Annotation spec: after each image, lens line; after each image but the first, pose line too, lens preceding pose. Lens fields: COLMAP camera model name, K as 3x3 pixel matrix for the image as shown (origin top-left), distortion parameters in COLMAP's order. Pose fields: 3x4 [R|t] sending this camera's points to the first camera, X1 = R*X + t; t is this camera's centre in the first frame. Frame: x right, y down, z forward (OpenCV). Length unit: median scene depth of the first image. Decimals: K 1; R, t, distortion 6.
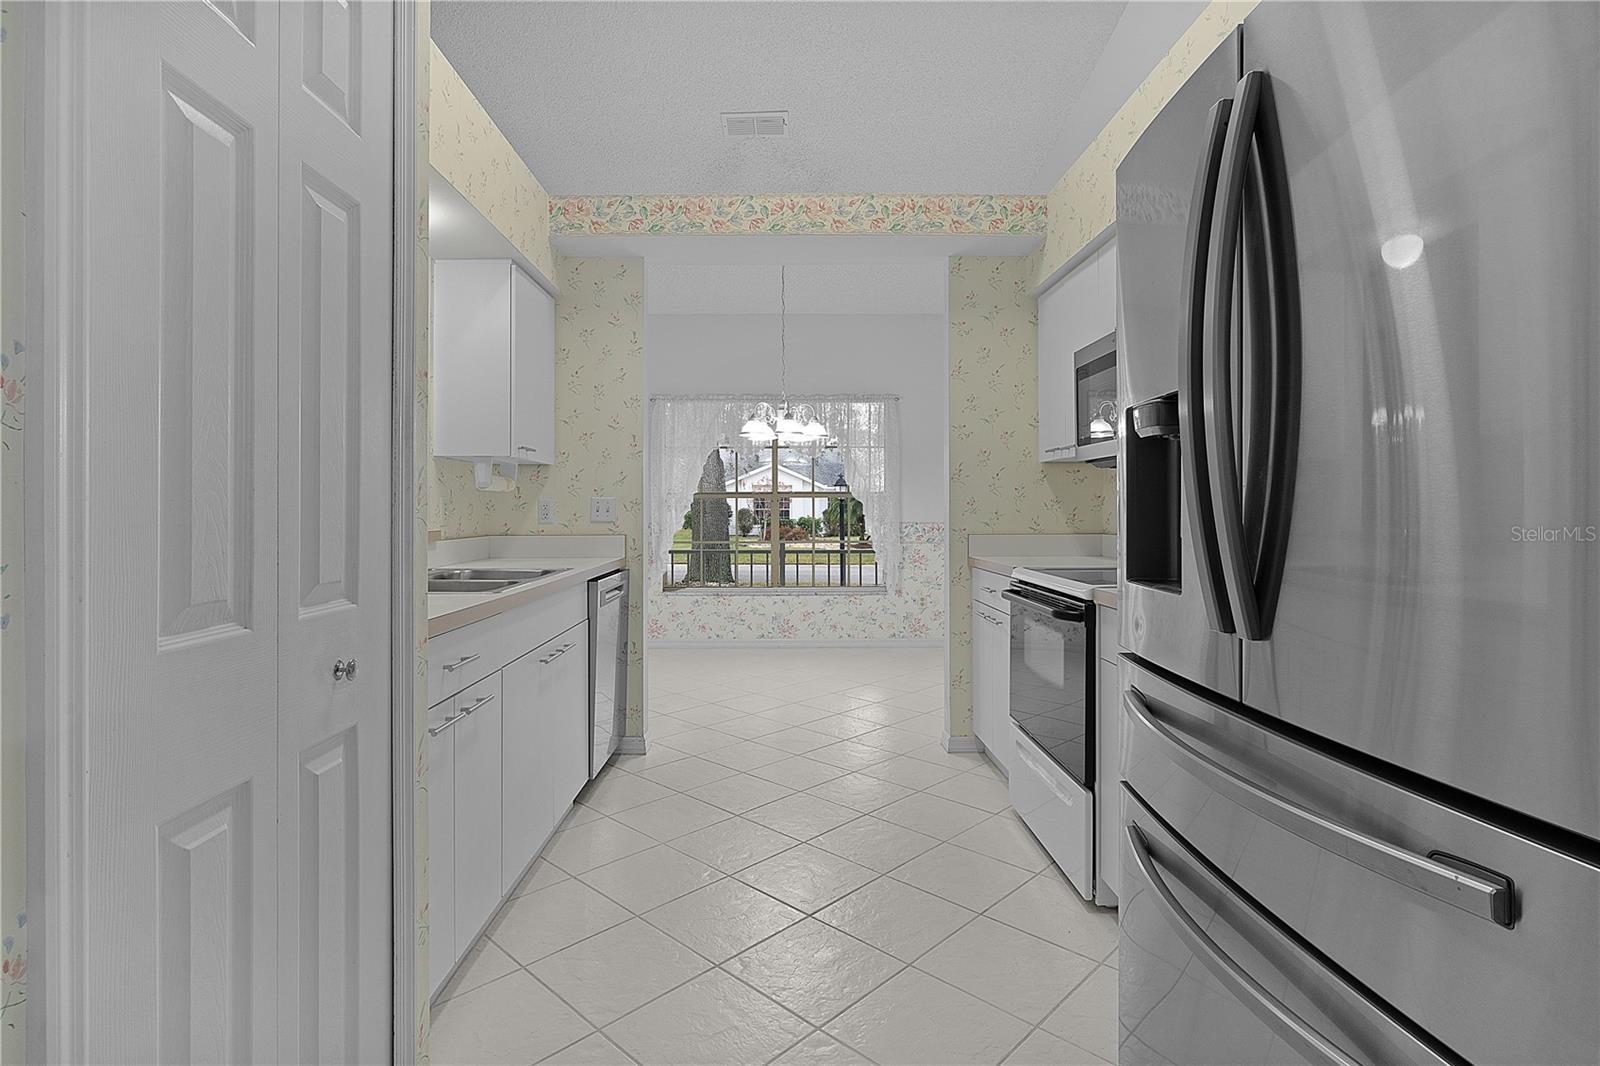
lens RADIAL K [[790.1, 0, 792.9], [0, 790.1, 510.1], [0, 0, 1]] dist [-0.000428, -0.000117]
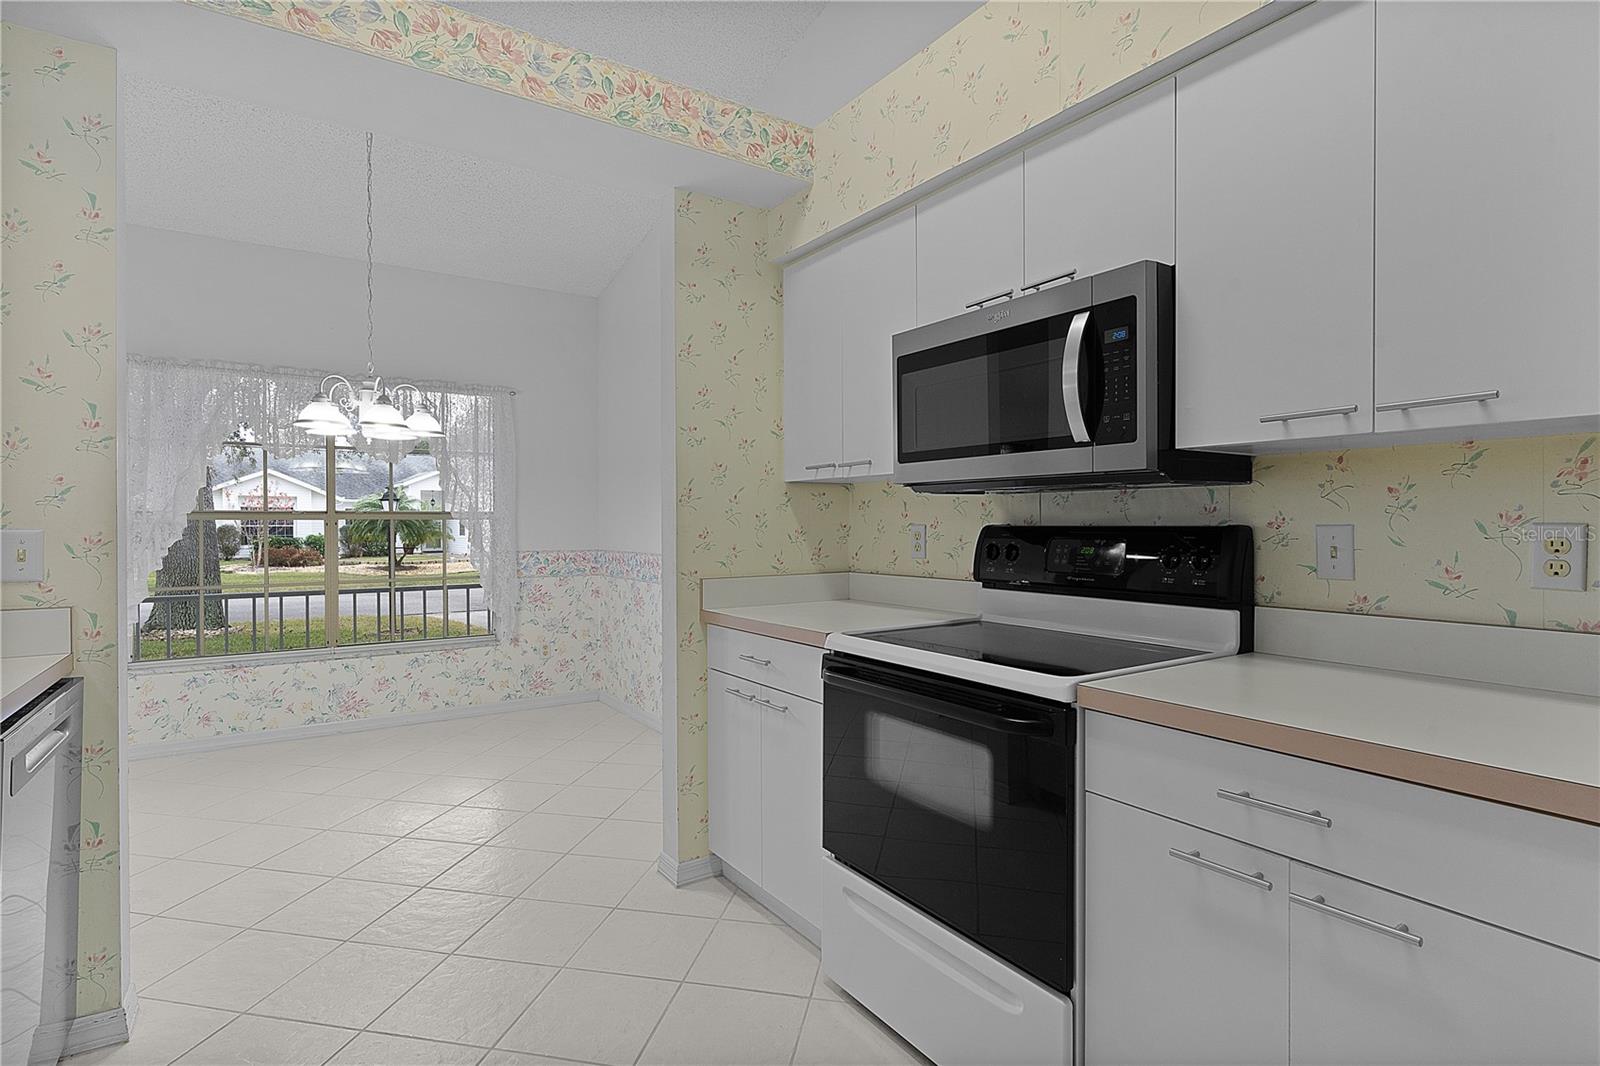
lens RADIAL K [[781.8, 0, 783.1], [0, 781.8, 529.6], [0, 0, 1]] dist [-0.002990, -0.001002]
pose [[0.844172, -0.004724, 0.536051, -0.071904], [0.001351, 0.999977, 0.006686, -0.014117], [-0.536071, -0.004920, 0.844159, 0.261851]]
